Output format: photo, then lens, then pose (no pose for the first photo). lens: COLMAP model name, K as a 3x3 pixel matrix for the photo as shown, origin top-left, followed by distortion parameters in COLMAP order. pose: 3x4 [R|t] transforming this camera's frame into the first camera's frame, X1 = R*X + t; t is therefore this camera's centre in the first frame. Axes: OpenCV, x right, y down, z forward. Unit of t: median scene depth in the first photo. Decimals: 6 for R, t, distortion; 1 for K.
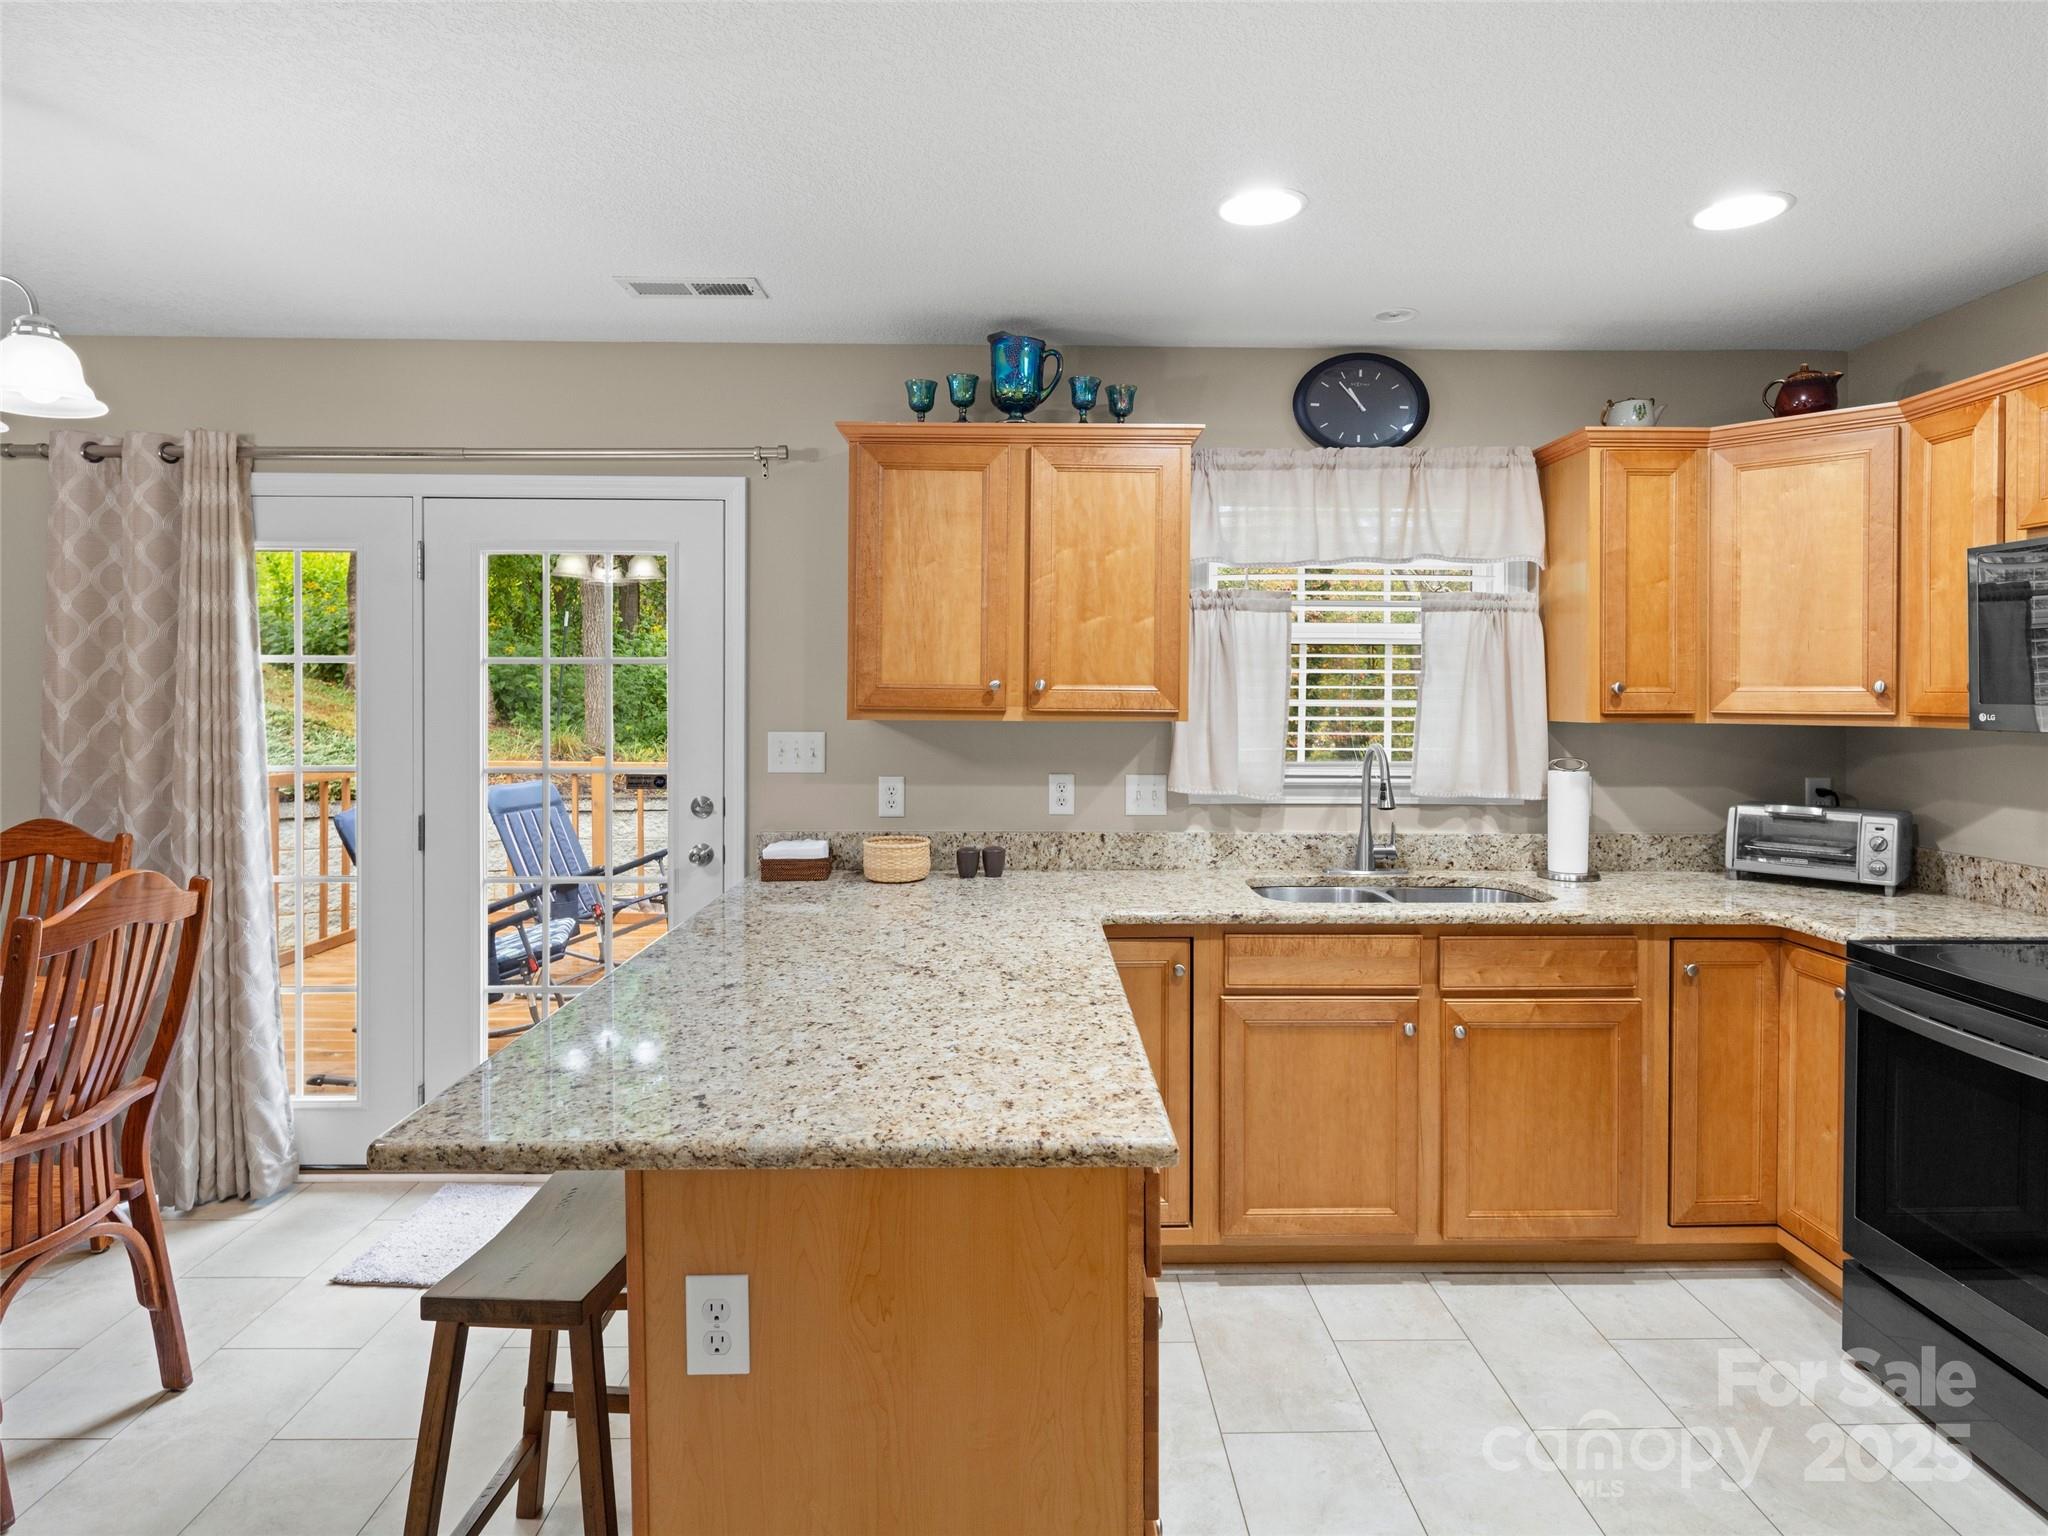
lens RADIAL K [[1136.3, 0, 1033.3], [0, 1136.3, 702.3], [0, 0, 1]] dist [0.007169, -0.006147]
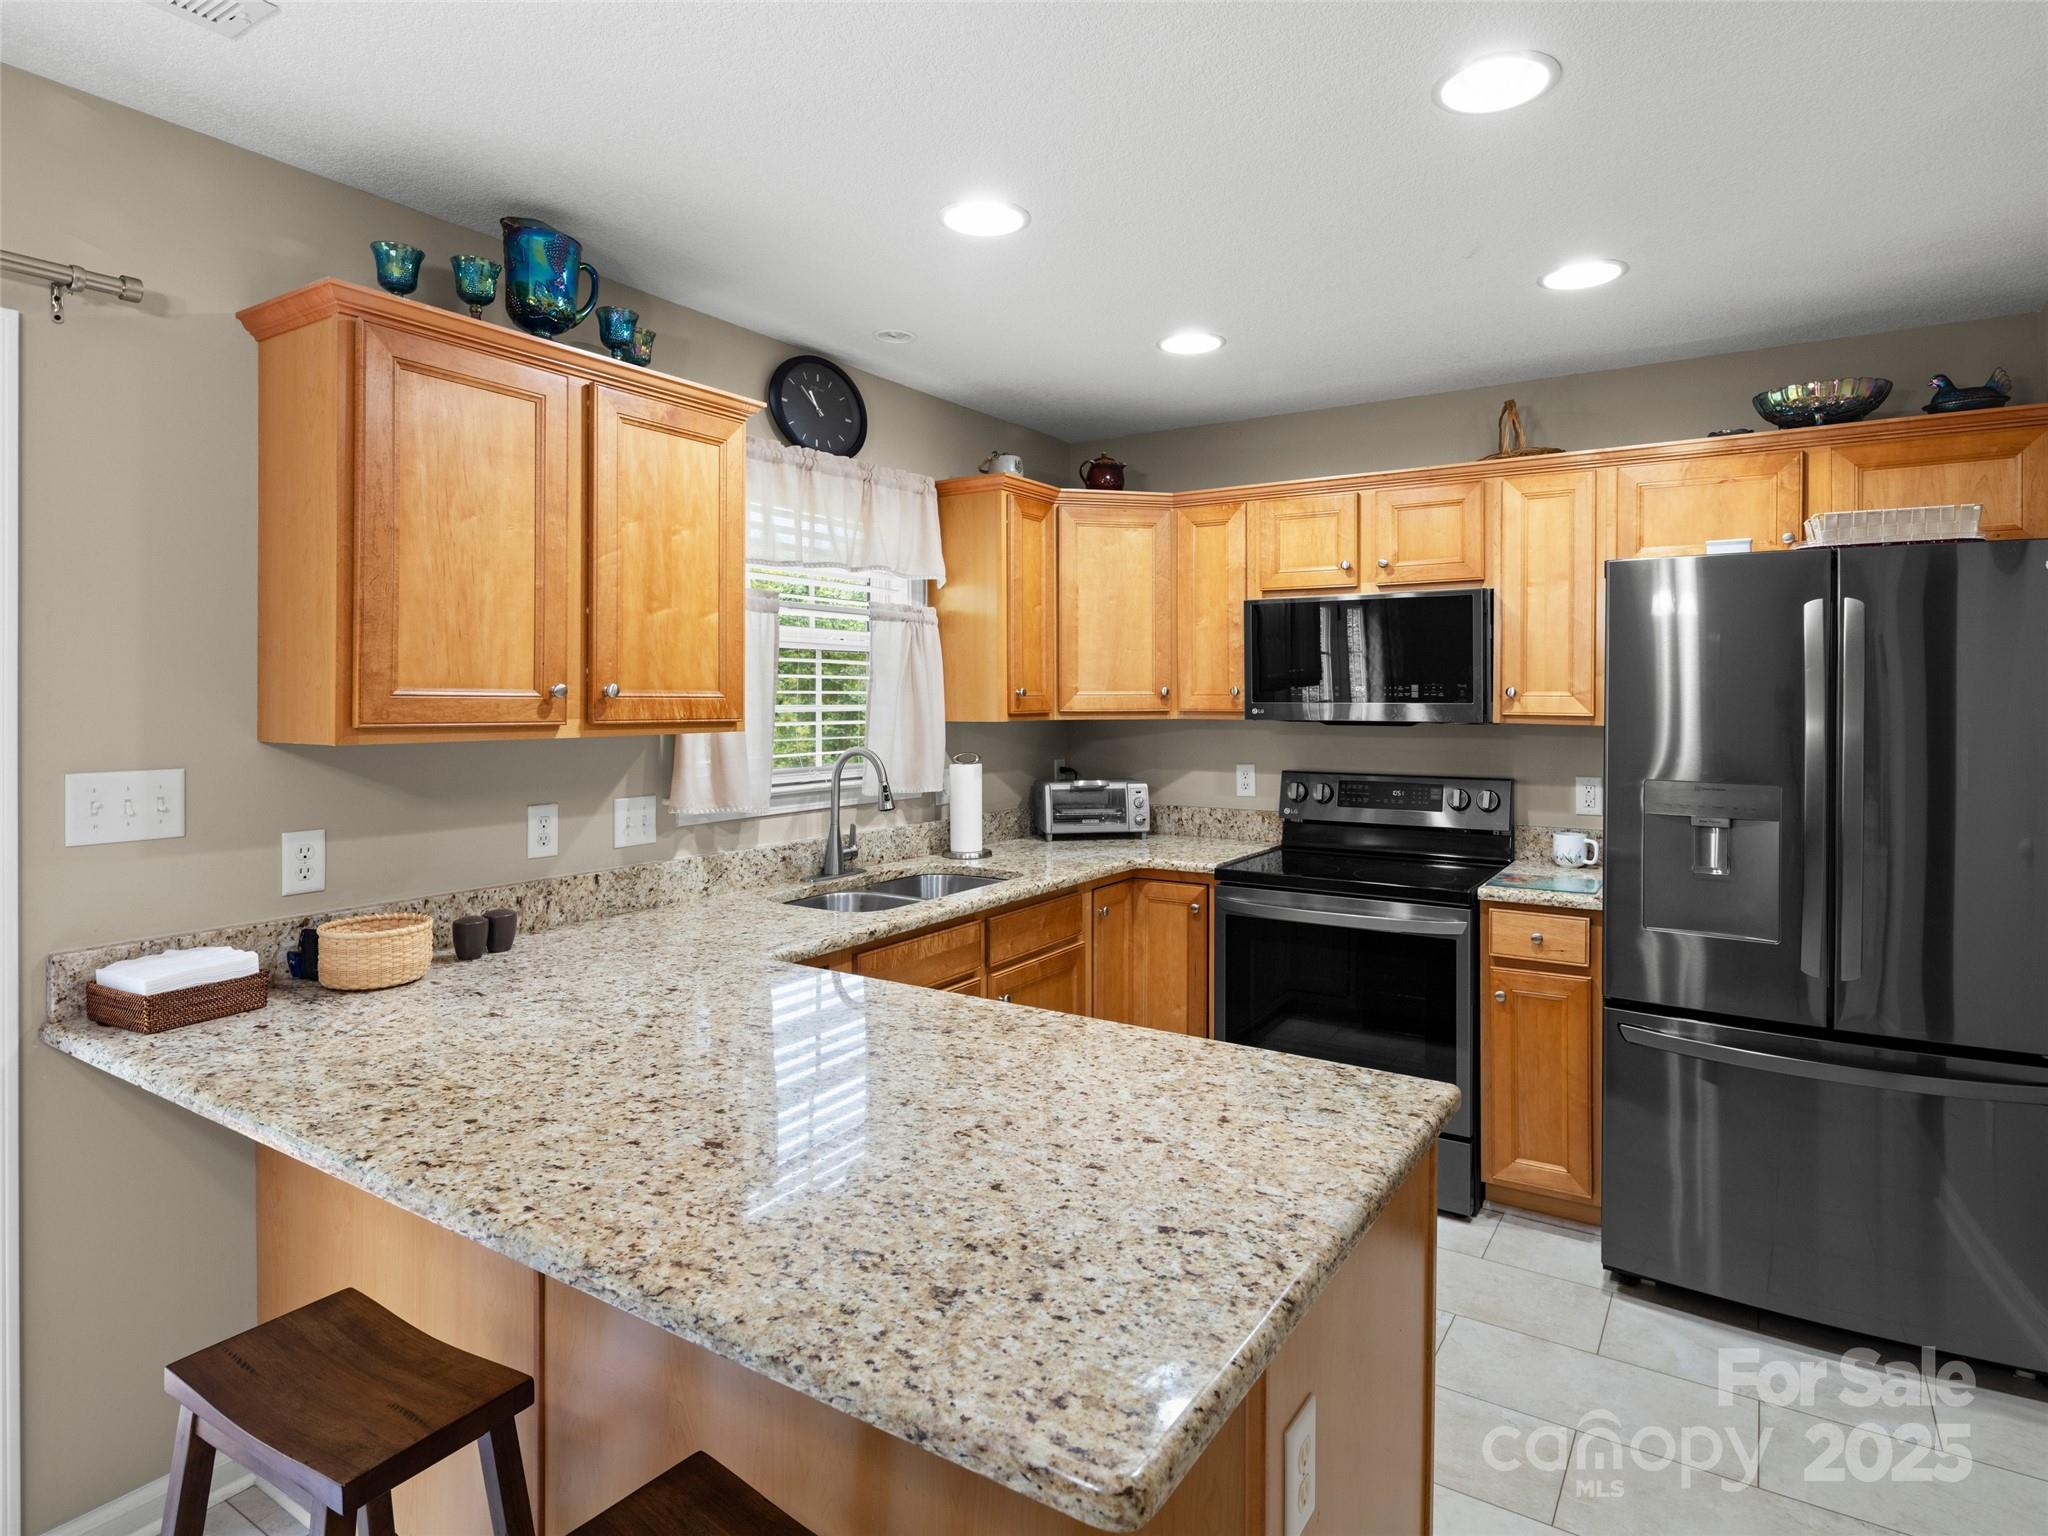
lens RADIAL K [[1135.5, 0, 1046.7], [0, 1135.5, 694.5], [0, 0, 1]] dist [0.001515, -0.003947]
pose [[0.548632, -0.004297, 0.836053, -0.481257], [0.011347, 0.999933, -0.002307, -0.007356], [-0.835987, 0.010752, 0.548644, 0.315078]]
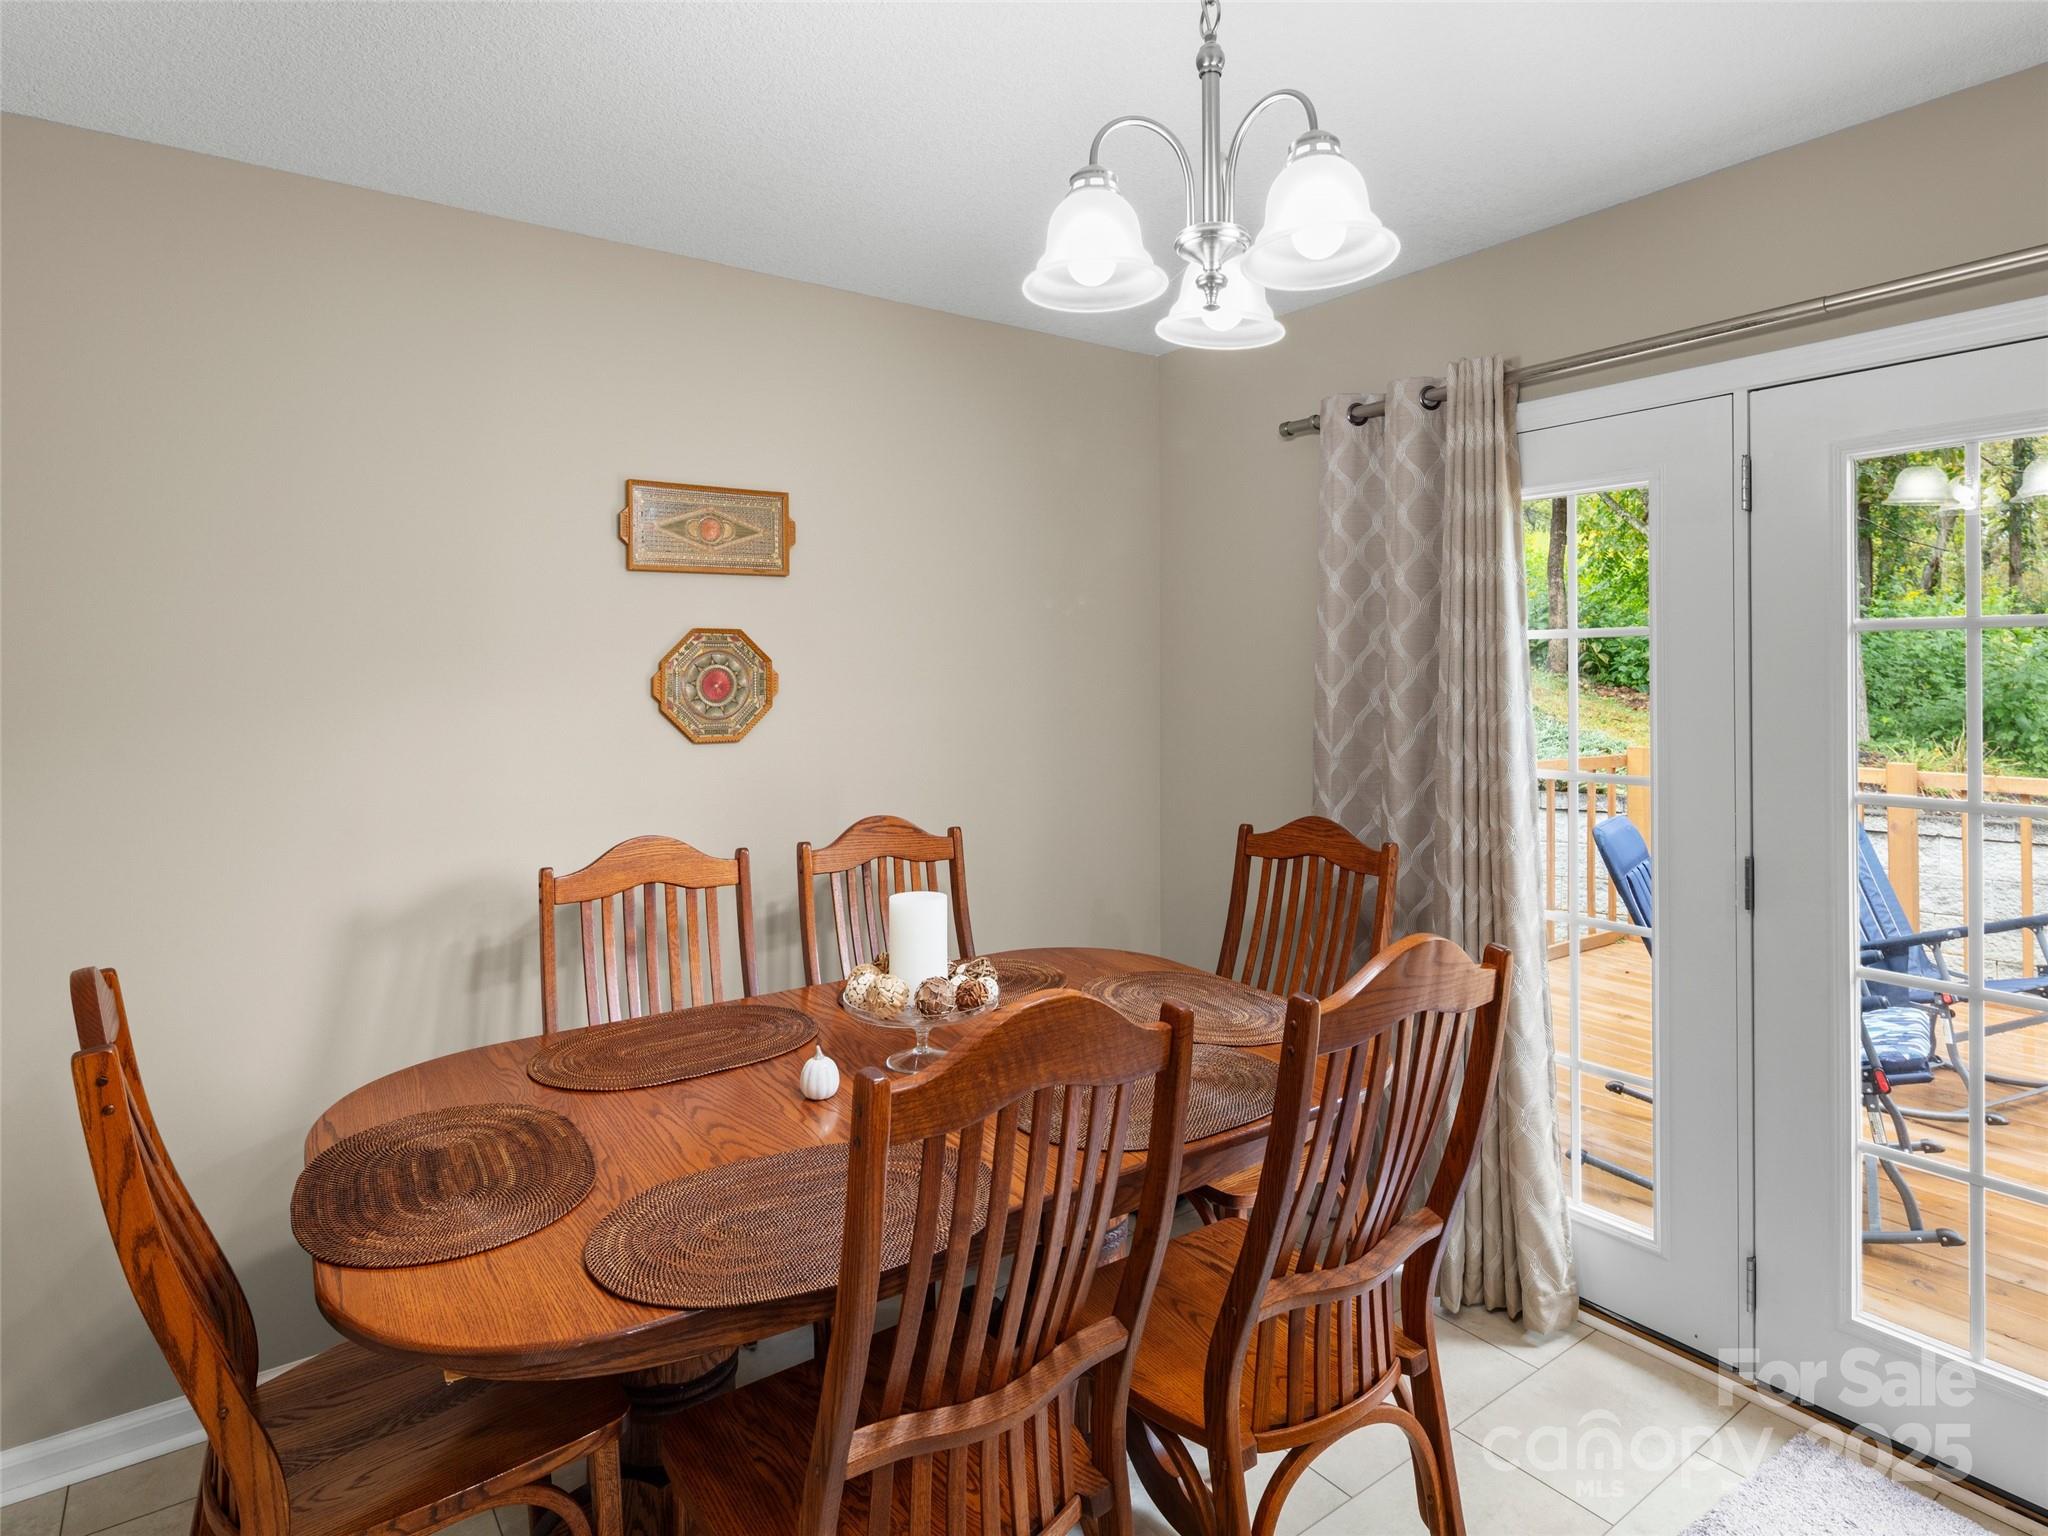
lens RADIAL K [[1118.7, 0, 1040.1], [0, 1118.7, 661.3], [0, 0, 1]] dist [0.003668, -0.000006]
pose [[0.579315, -0.013432, -0.814993, -0.260080], [-0.004700, 0.999793, -0.019819, -0.002797], [0.815090, 0.015312, 0.579132, 0.292691]]
